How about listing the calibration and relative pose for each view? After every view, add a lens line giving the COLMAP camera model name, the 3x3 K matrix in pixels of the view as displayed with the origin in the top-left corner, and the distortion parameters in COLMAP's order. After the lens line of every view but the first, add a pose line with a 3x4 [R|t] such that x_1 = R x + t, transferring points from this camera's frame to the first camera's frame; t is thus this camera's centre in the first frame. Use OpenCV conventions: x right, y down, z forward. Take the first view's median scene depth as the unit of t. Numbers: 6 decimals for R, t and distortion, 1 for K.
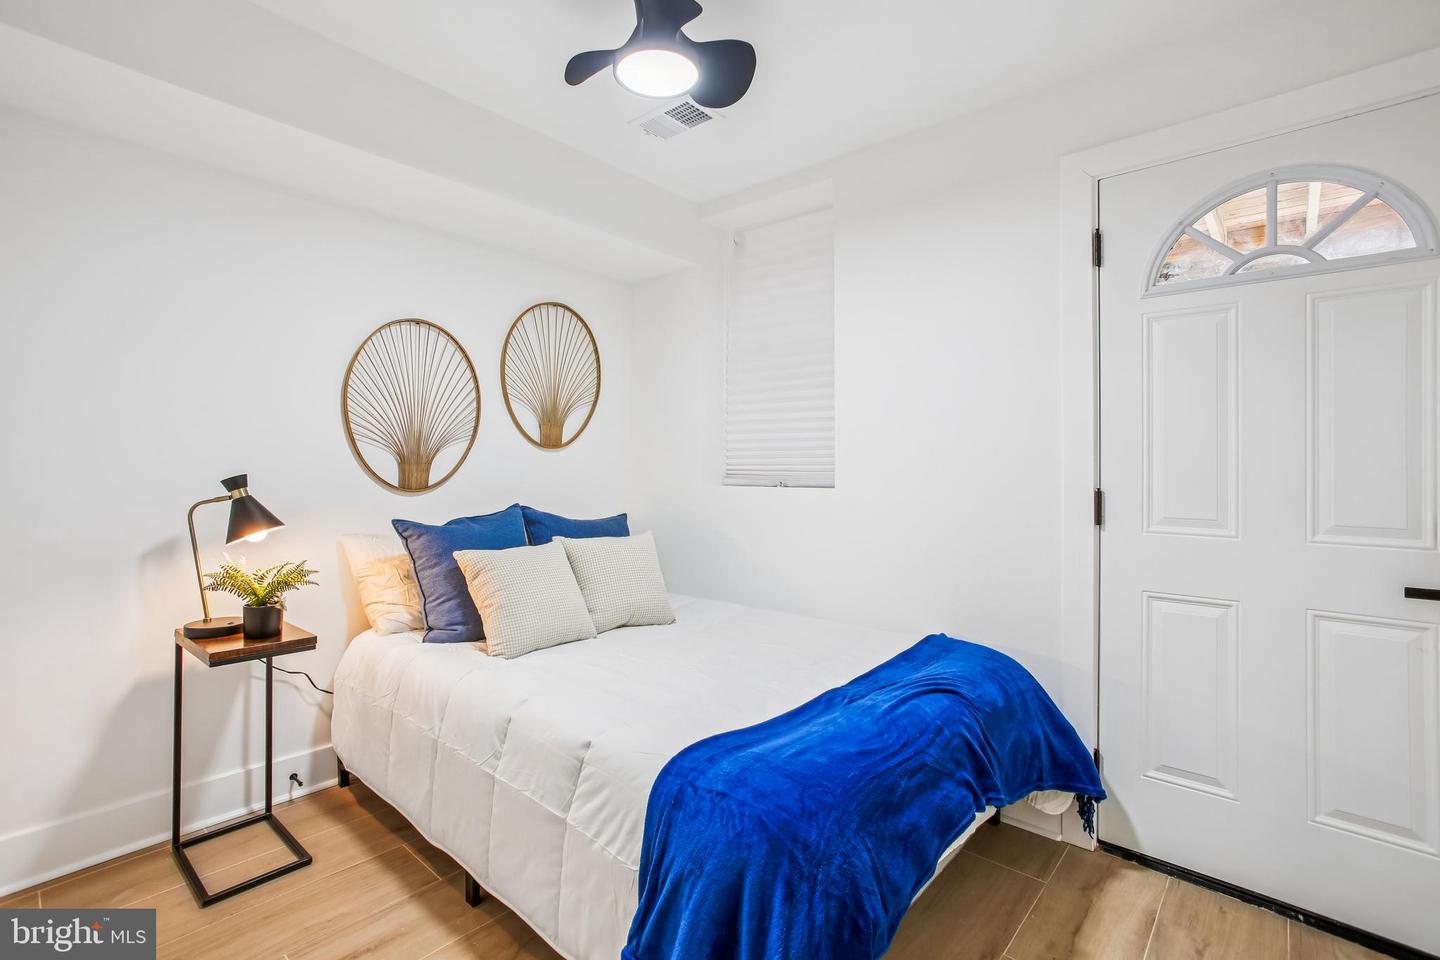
lens RADIAL K [[674.9, 0, 719.0], [0, 674.9, 466.0], [0, 0, 1]] dist [-0.031183, 0.003470]
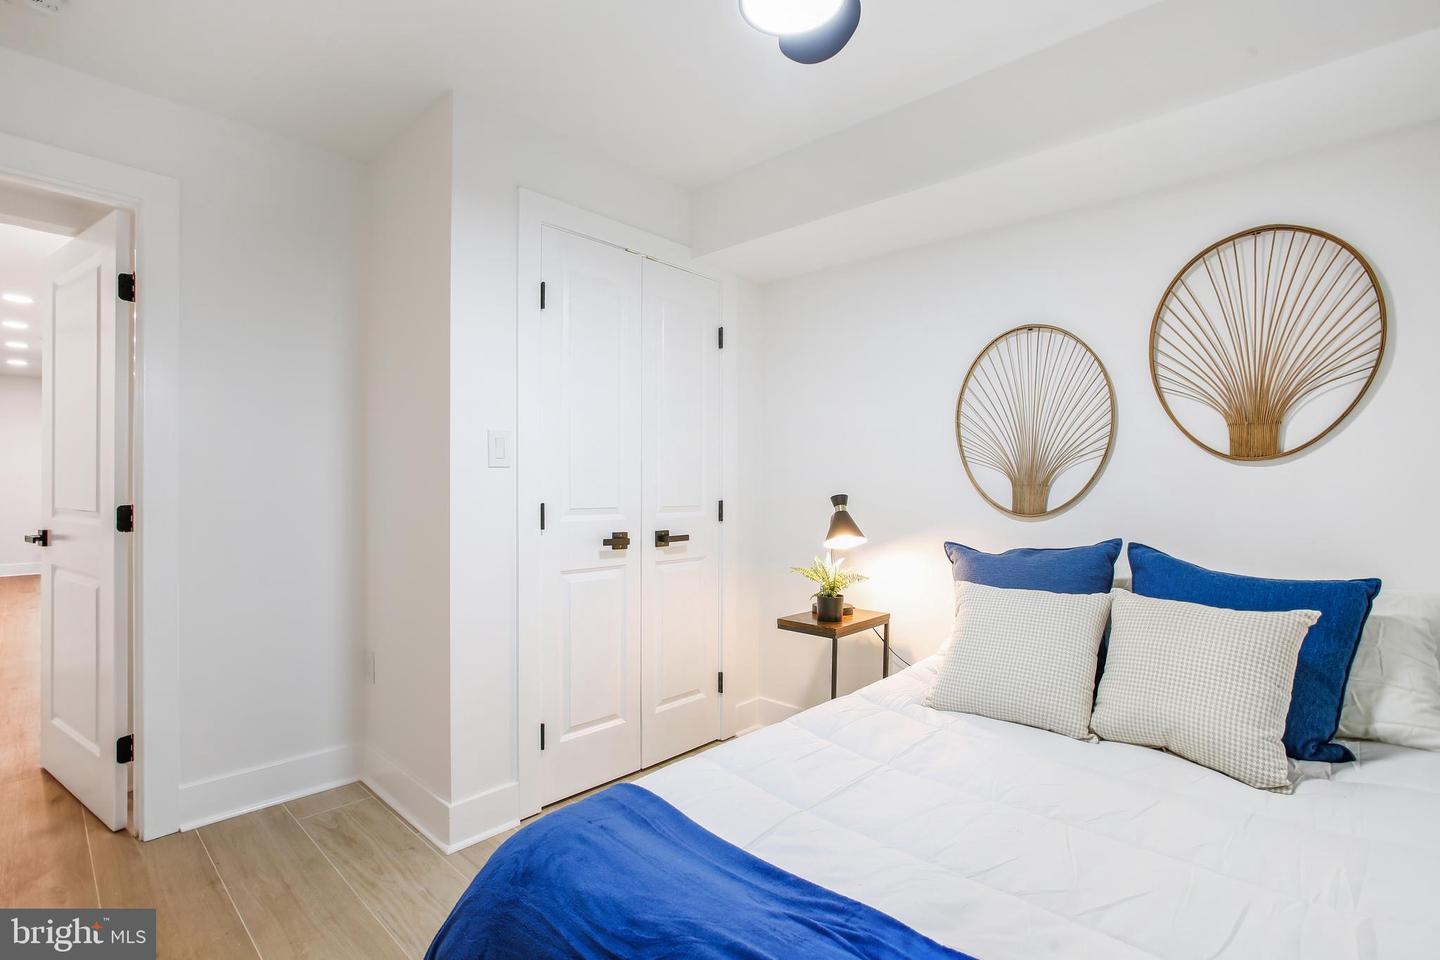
lens RADIAL K [[674.9, 0, 719.8], [0, 674.9, 489.3], [0, 0, 1]] dist [-0.031183, 0.003470]
pose [[-0.033340, -0.004311, -0.999435, 0.461488], [-0.003914, 0.999984, -0.004183, 0.006224], [0.999436, 0.003772, -0.033356, 0.602409]]
